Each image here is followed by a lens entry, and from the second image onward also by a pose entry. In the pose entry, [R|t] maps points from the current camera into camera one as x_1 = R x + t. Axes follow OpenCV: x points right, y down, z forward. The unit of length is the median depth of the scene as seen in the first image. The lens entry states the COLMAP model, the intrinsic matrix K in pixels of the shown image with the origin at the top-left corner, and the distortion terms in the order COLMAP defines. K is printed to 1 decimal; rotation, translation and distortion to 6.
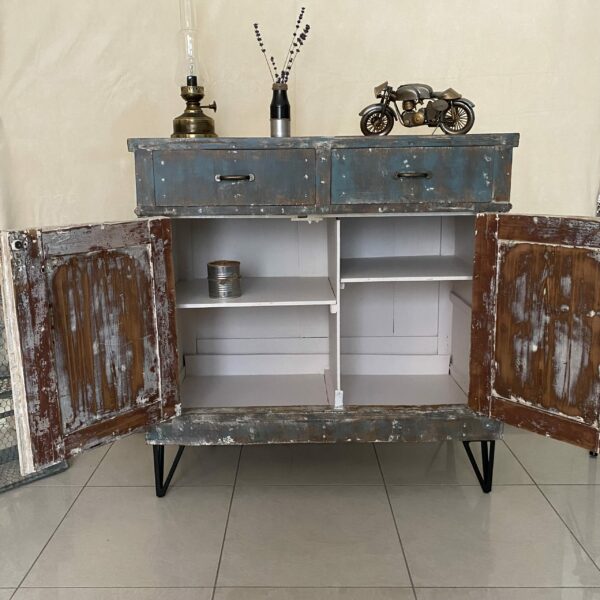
lens RADIAL K [[615.9, 0, 298.1], [0, 615.9, 291.3], [0, 0, 1]] dist [0.018293, 0.000000]
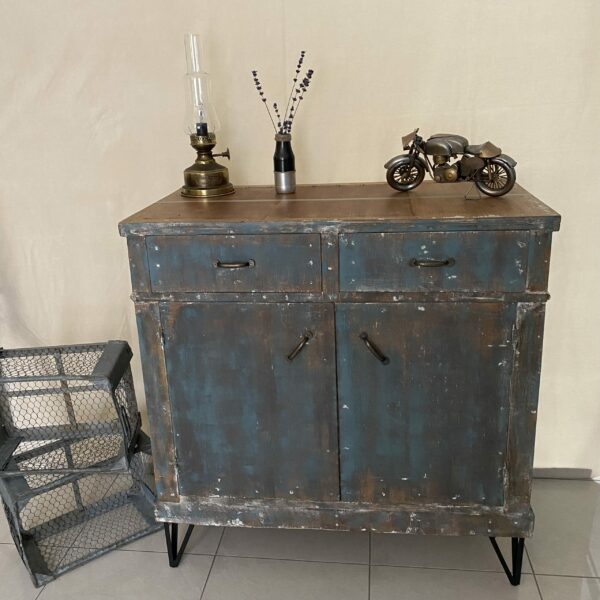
lens RADIAL K [[615.9, 0, 303.0], [0, 615.9, 293.8], [0, 0, 1]] dist [0.018293, 0.000000]
pose [[0.991952, 0.013281, -0.125916, 0.105776], [0.000720, 0.993875, 0.110509, -0.221772], [0.126612, -0.109710, 0.985867, 0.100145]]
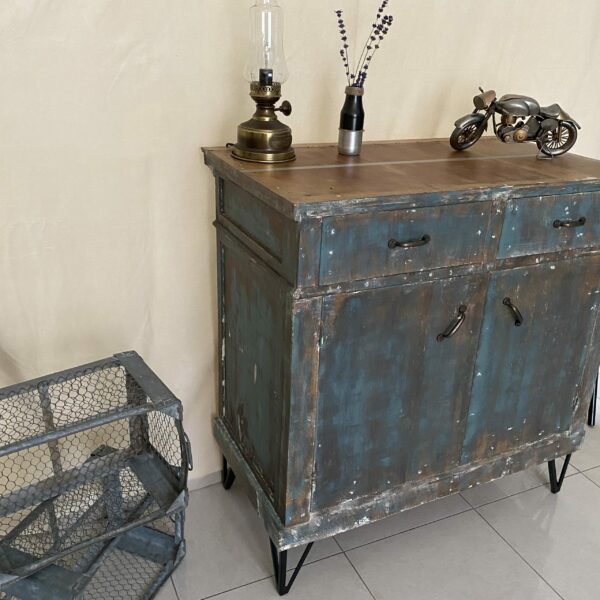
lens RADIAL K [[615.9, 0, 304.6], [0, 615.9, 298.0], [0, 0, 1]] dist [0.018293, 0.000000]
pose [[0.902018, -0.121218, 0.414331, -0.522413], [0.033524, 0.976539, 0.212717, -0.264969], [-0.430396, -0.177984, 0.884919, 0.308672]]
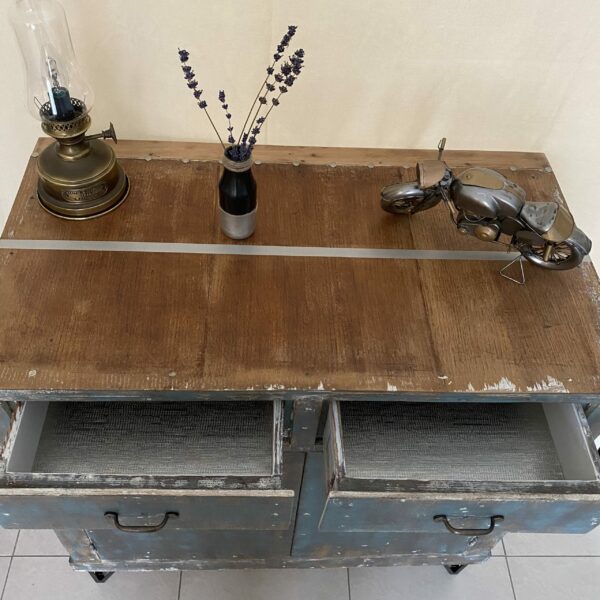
lens RADIAL K [[615.9, 0, 300.3], [0, 615.9, 297.4], [0, 0, 1]] dist [0.018293, 0.000000]
pose [[0.996670, 0.034172, 0.074039, -0.012159], [-0.072966, 0.779089, 0.622653, -0.603196], [-0.036406, -0.625981, 0.778988, 0.563648]]
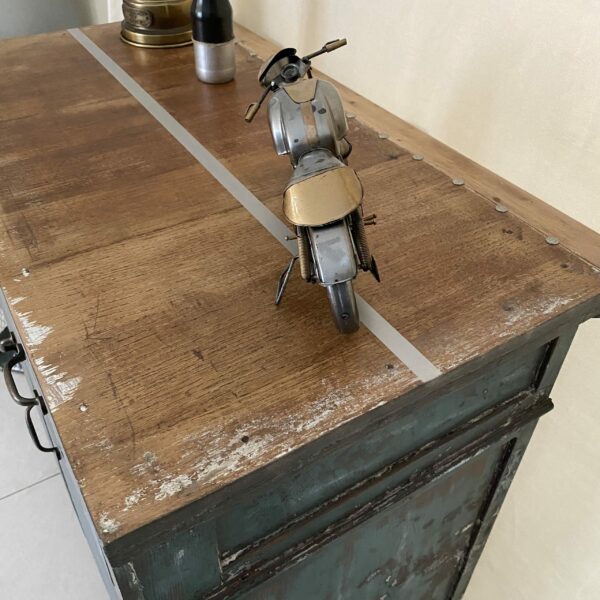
lens RADIAL K [[615.9, 0, 302.8], [0, 615.9, 301.2], [0, 0, 1]] dist [0.018293, 0.000000]
pose [[0.517692, 0.574030, -0.634416, 0.456094], [-0.206857, 0.803495, 0.558217, -0.442988], [0.830183, -0.157751, 0.534706, 0.867175]]
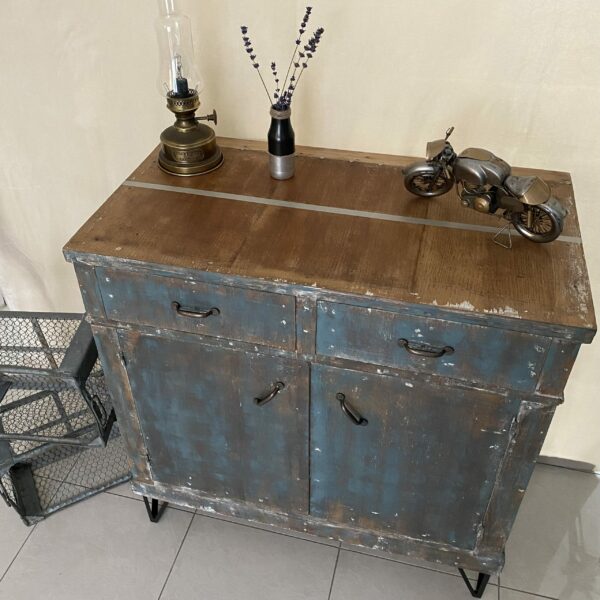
lens RADIAL K [[615.9, 0, 301.9], [0, 615.9, 297.0], [0, 0, 1]] dist [0.018293, 0.000000]
pose [[0.967164, 0.167268, -0.191353, 0.159780], [-0.061378, 0.884335, 0.462800, -0.519906], [0.246632, -0.435858, 0.865564, 0.337938]]
